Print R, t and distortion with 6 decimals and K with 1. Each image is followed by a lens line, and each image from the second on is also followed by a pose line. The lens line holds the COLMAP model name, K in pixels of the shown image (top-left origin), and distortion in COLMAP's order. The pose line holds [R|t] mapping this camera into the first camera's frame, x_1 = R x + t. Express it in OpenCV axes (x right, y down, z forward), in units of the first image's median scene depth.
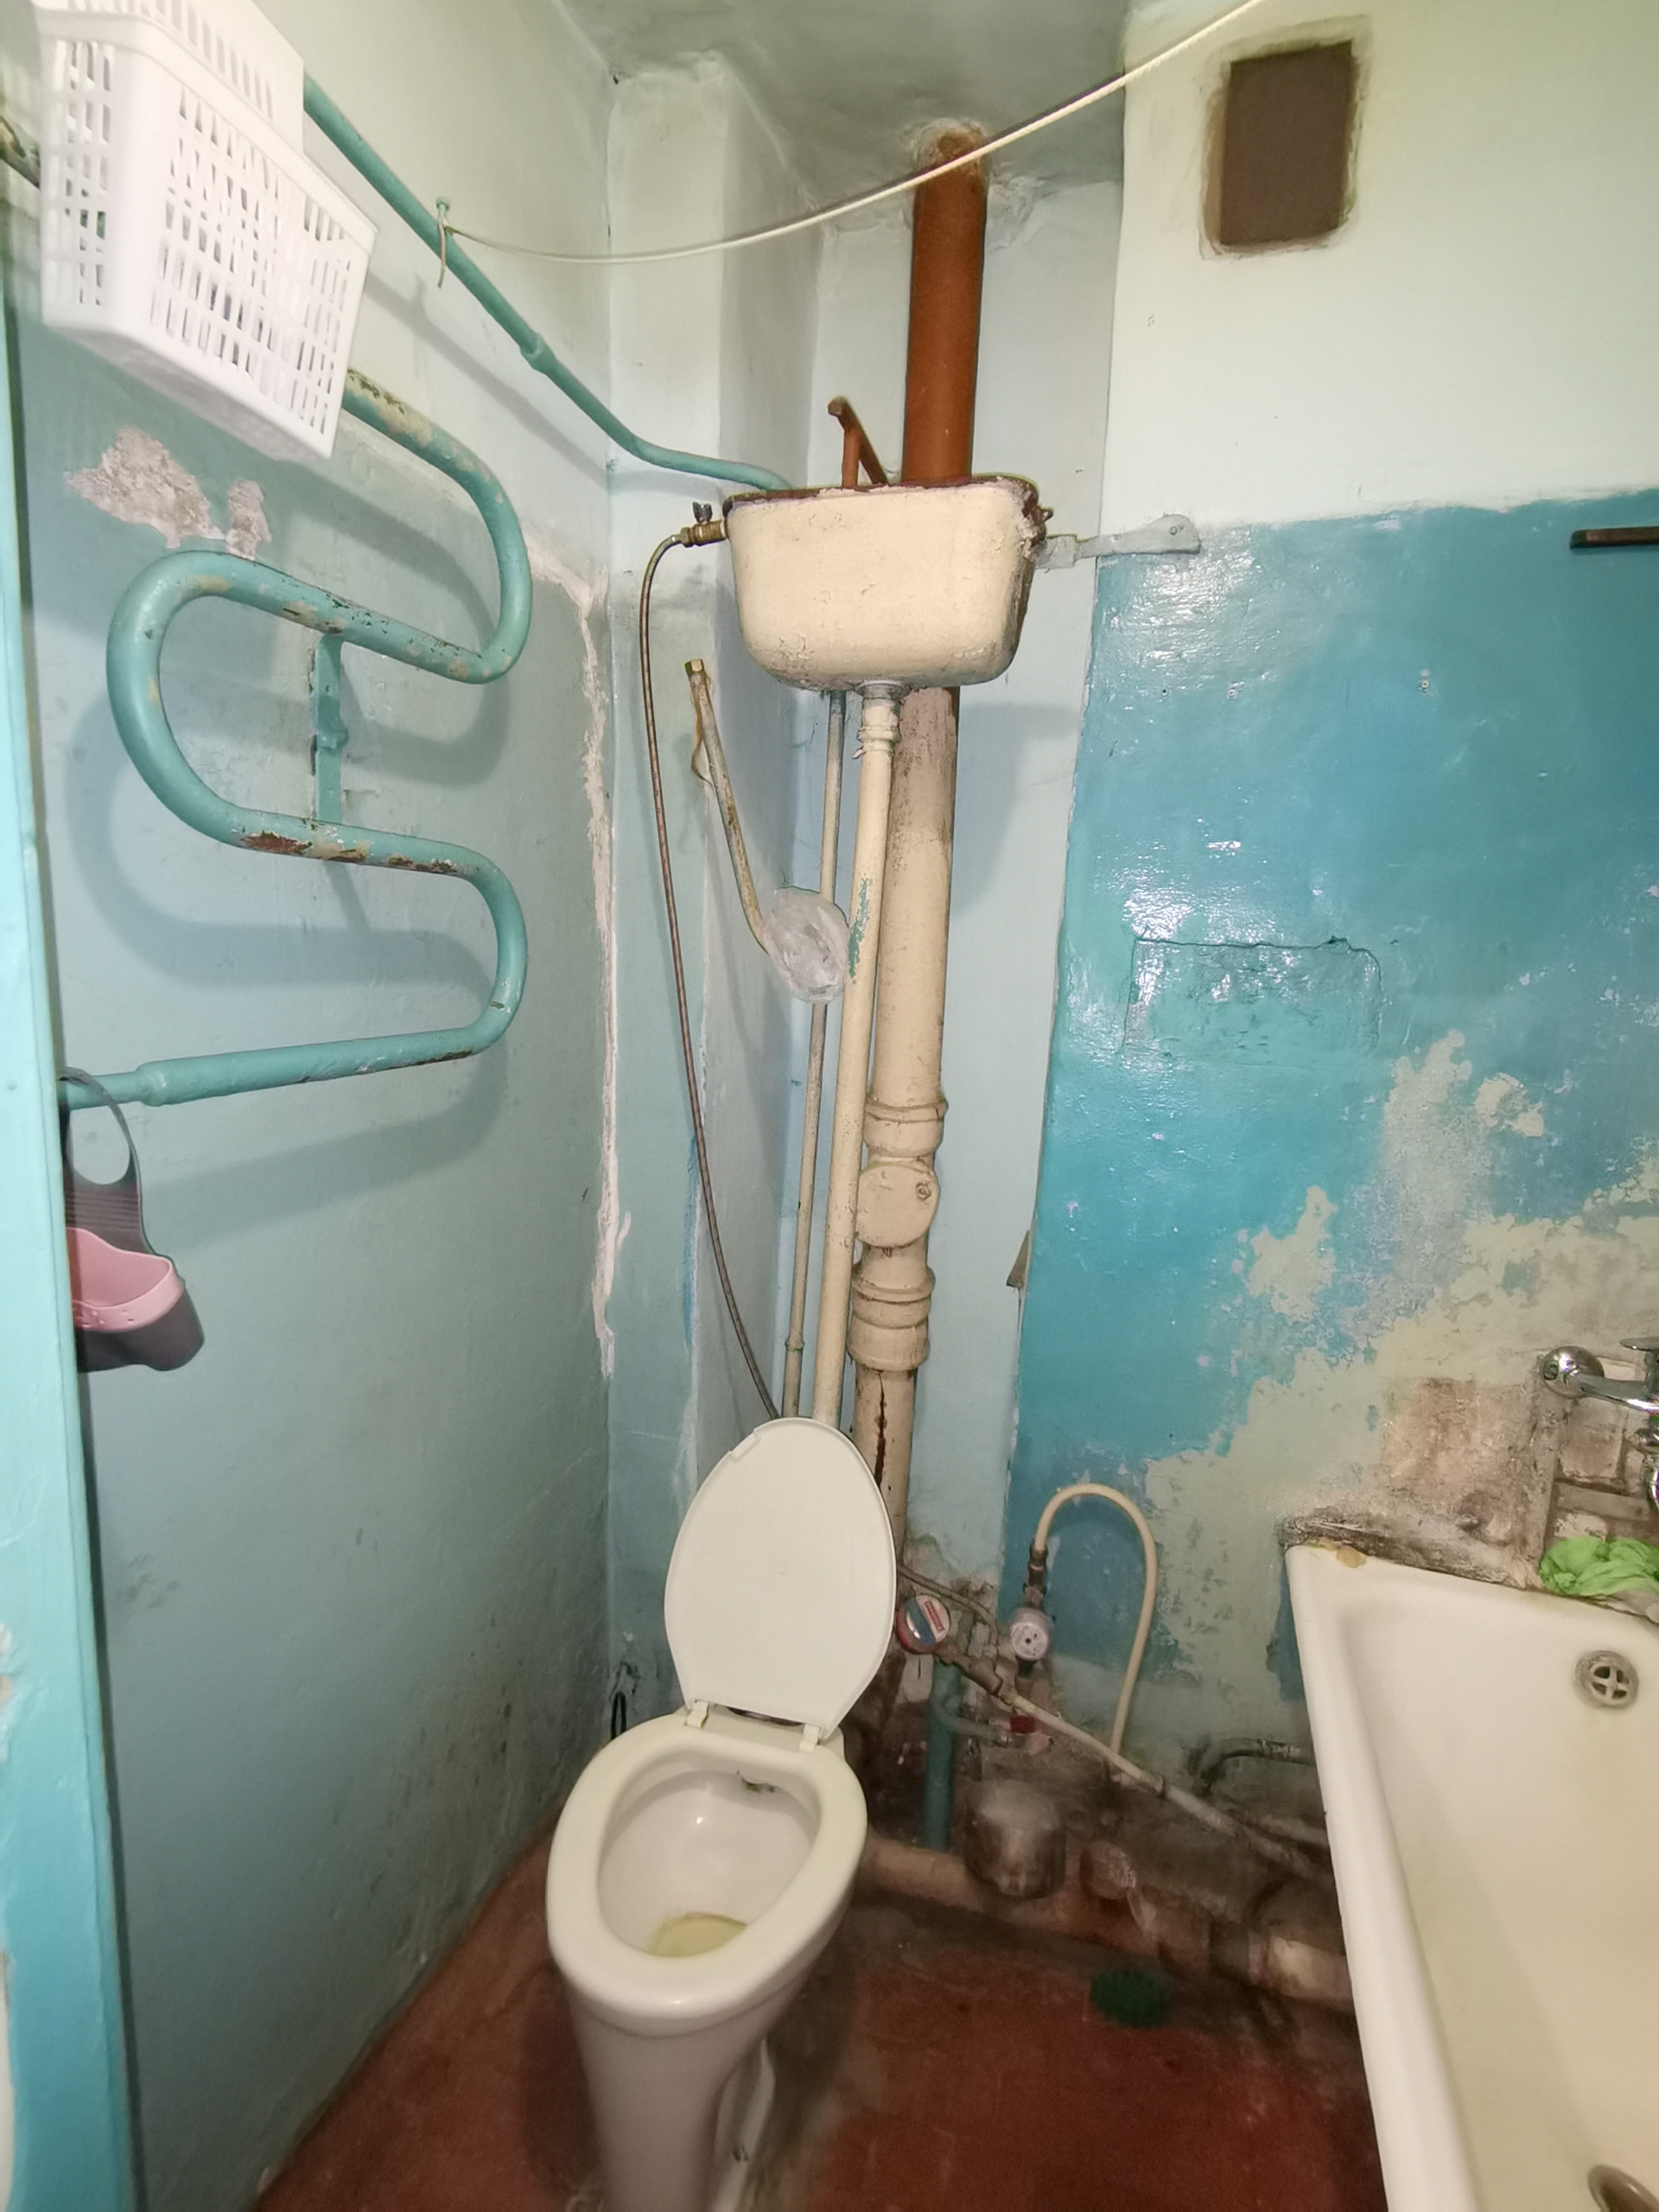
lens RADIAL K [[1094.7, 0, 783.0], [0, 1094.7, 1115.6], [0, 0, 1]] dist [0.030943, -0.019764]
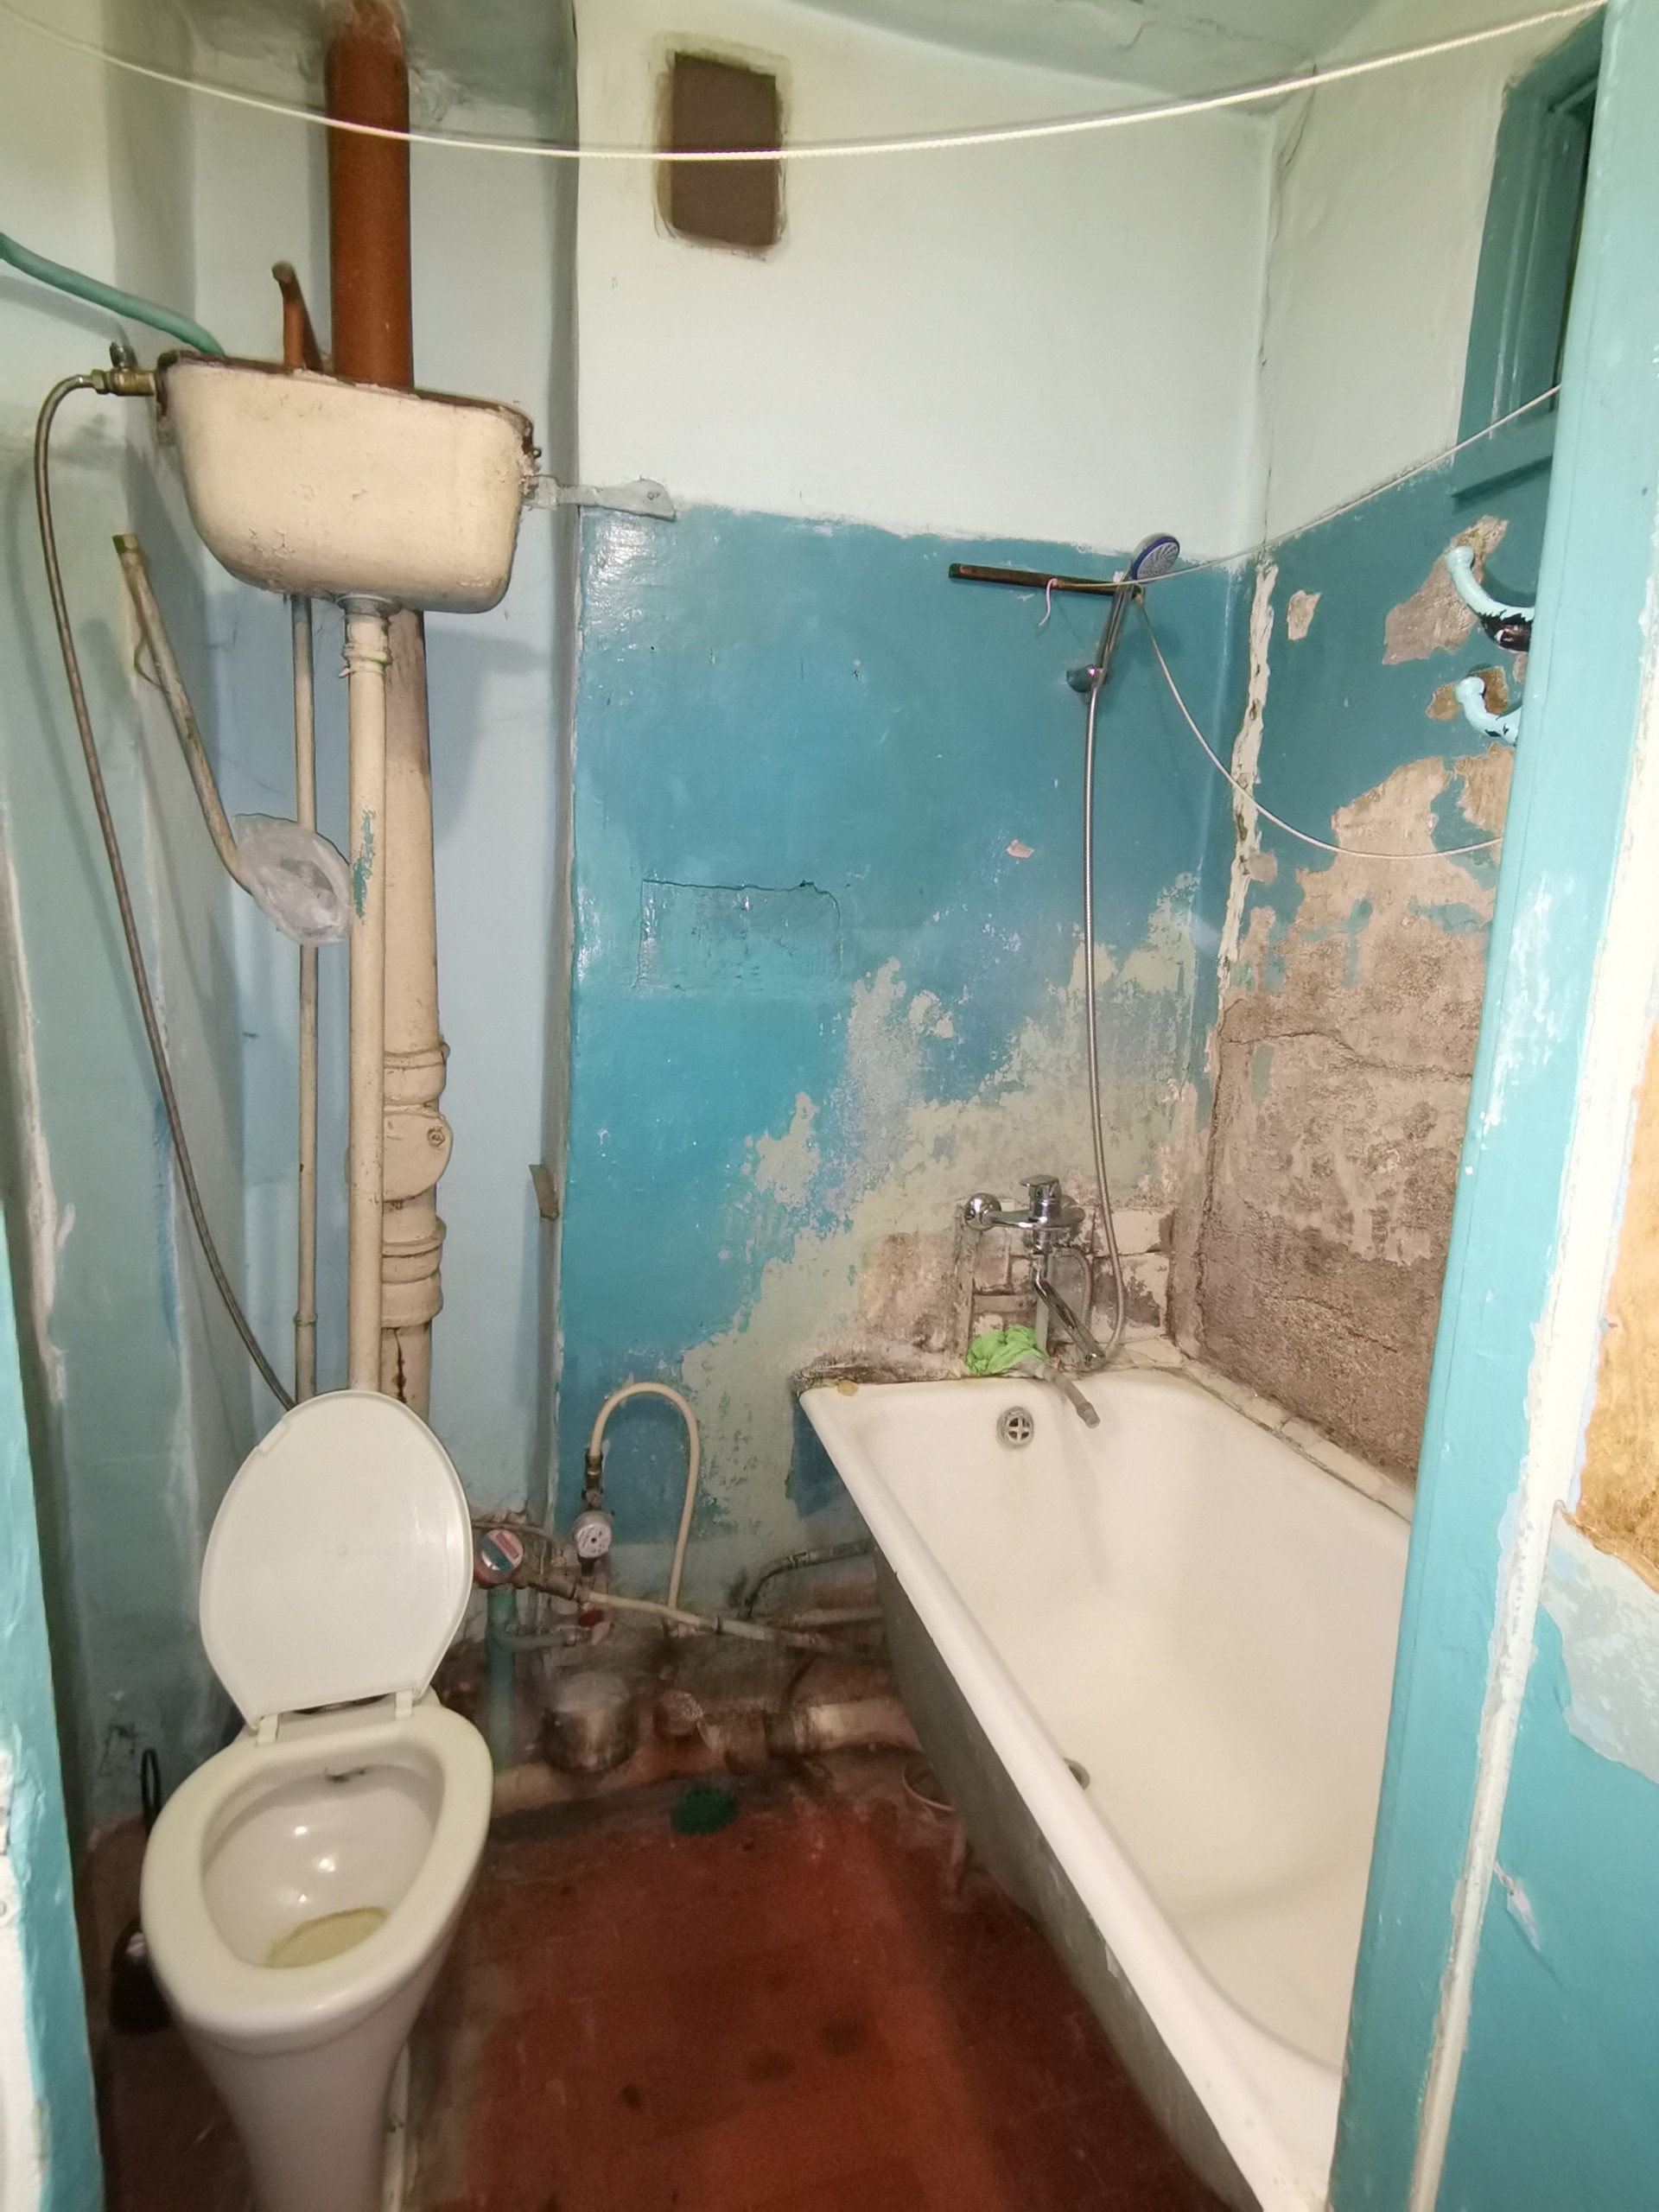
lens RADIAL K [[1094.7, 0, 807.2], [0, 1094.7, 1117.8], [0, 0, 1]] dist [0.030943, -0.019764]
pose [[0.838394, -0.105720, 0.534714, -0.141449], [0.073029, 0.993952, 0.082012, -0.005270], [-0.540150, -0.029709, 0.841044, -0.000498]]
